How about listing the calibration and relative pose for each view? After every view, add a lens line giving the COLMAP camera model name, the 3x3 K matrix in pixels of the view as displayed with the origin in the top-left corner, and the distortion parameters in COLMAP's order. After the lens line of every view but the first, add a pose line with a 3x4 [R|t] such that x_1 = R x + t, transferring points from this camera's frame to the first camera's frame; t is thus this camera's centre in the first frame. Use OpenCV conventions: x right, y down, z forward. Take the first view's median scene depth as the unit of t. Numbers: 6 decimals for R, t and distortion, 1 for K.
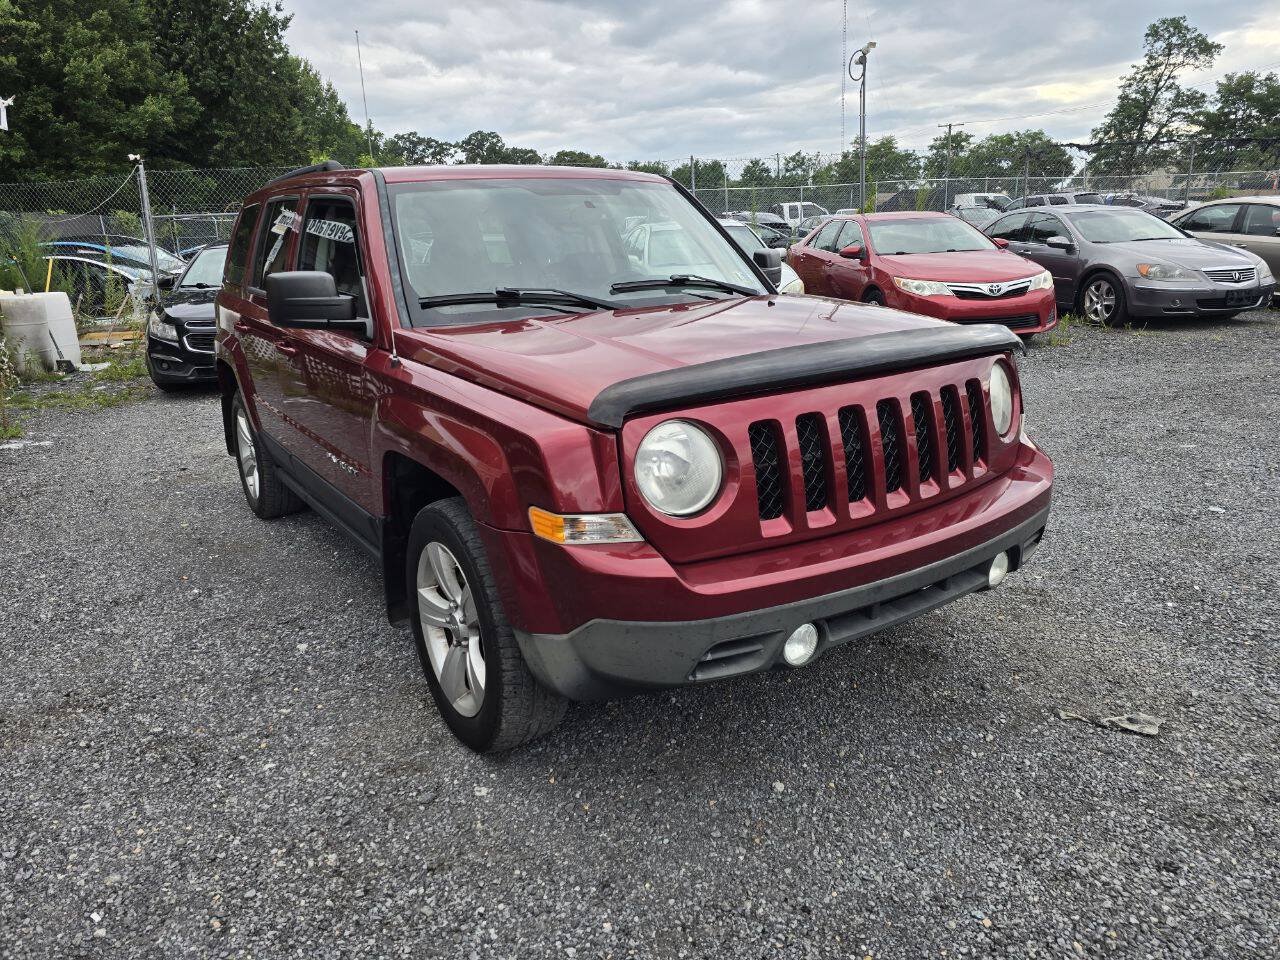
lens RADIAL K [[858.6, 0, 637.8], [0, 858.6, 468.0], [0, 0, 1]] dist [0.057315, -0.050053]
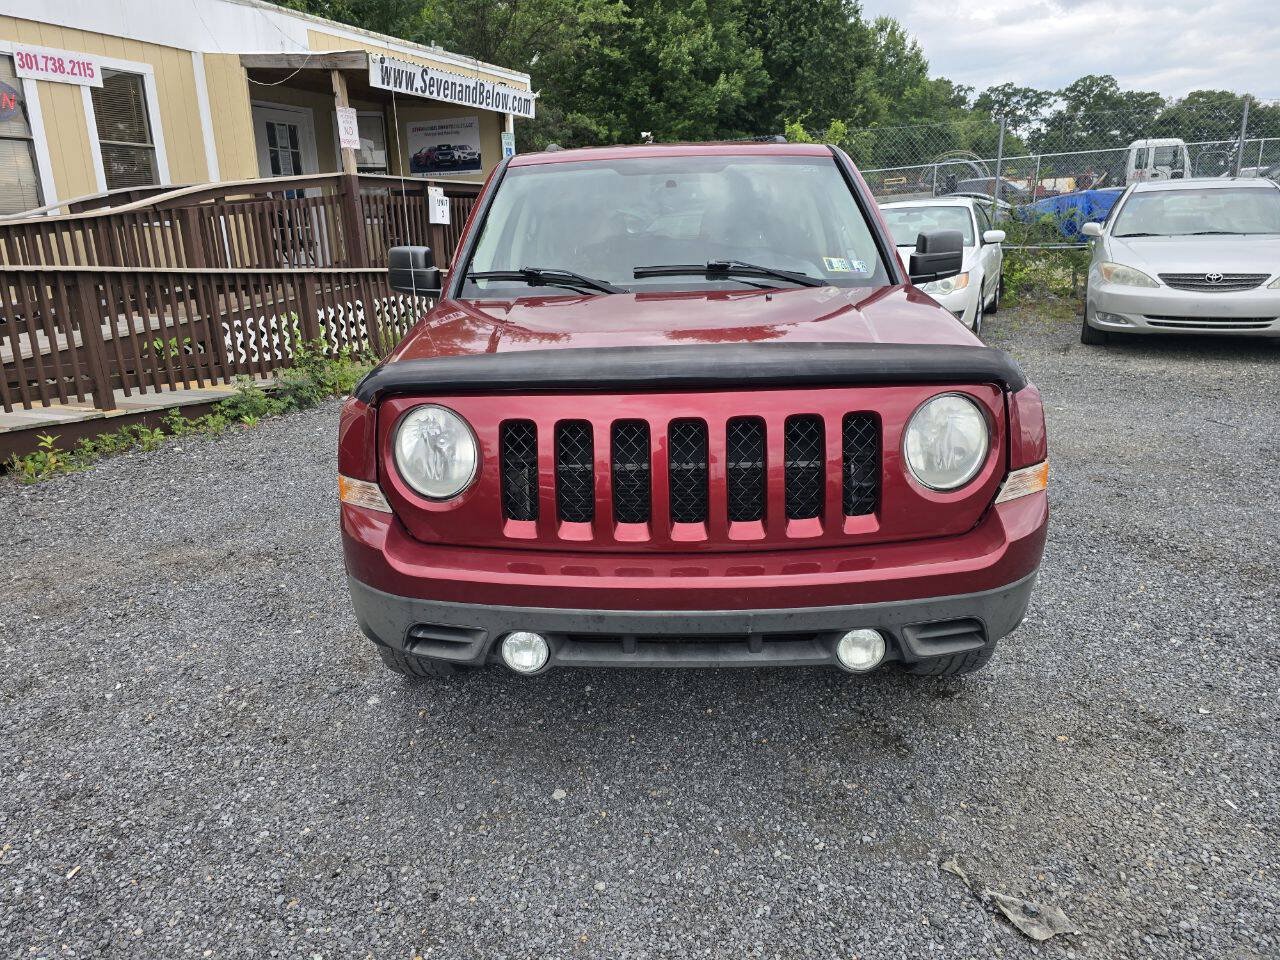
lens RADIAL K [[858.6, 0, 624.7], [0, 858.6, 468.3], [0, 0, 1]] dist [0.057315, -0.050053]
pose [[0.806724, 0.177685, -0.563582, 0.057684], [-0.153739, 0.983989, 0.090165, -0.007651], [0.570580, 0.013906, 0.821125, 0.018904]]
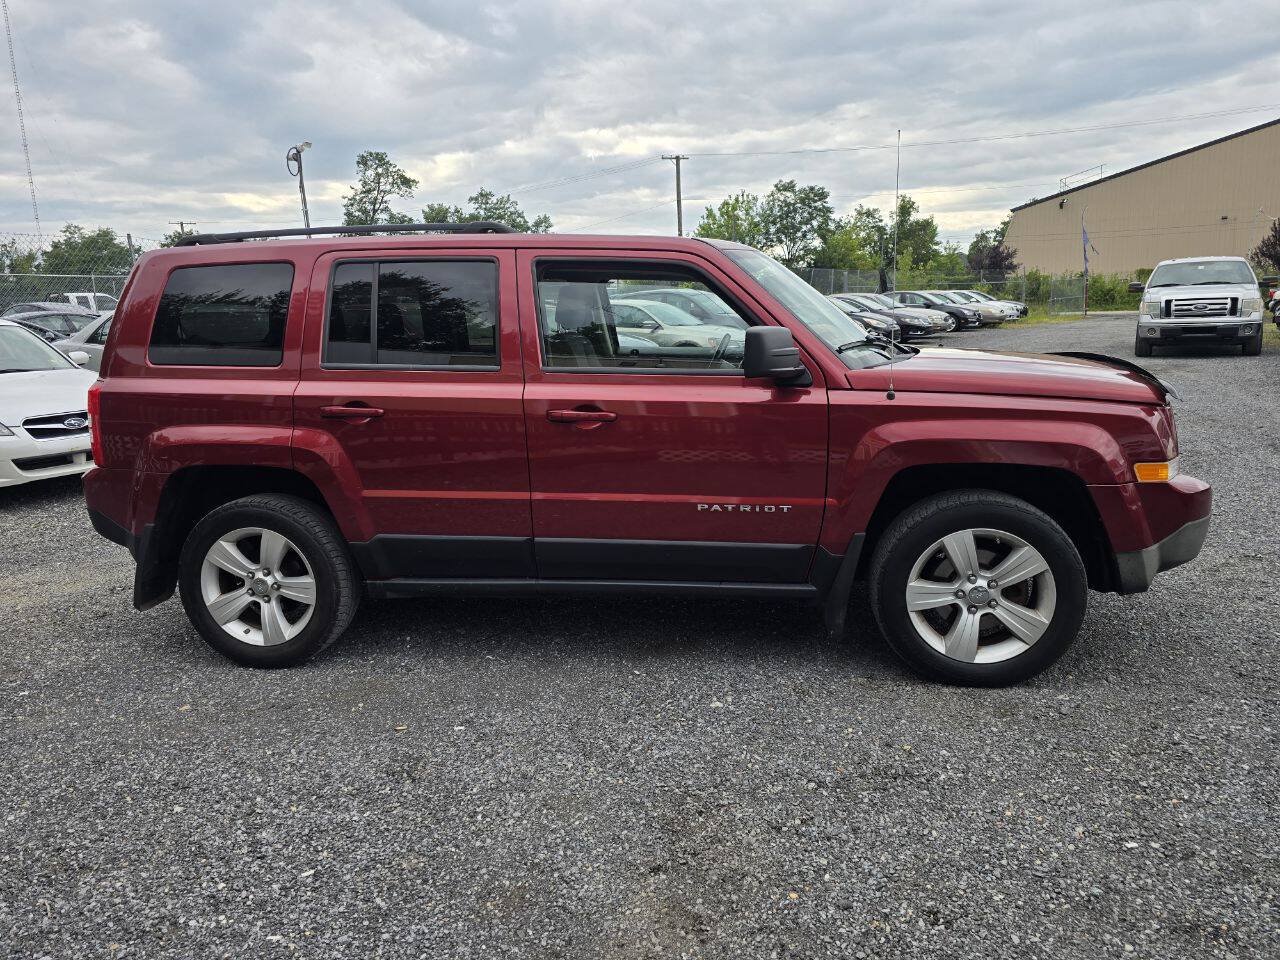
lens RADIAL K [[858.6, 0, 633.7], [0, 858.6, 473.7], [0, 0, 1]] dist [0.057315, -0.050053]
pose [[0.679613, -0.123696, 0.723067, -0.123861], [0.197099, 0.980226, -0.017565, -0.005709], [-0.706596, 0.154453, 0.690555, 0.038959]]
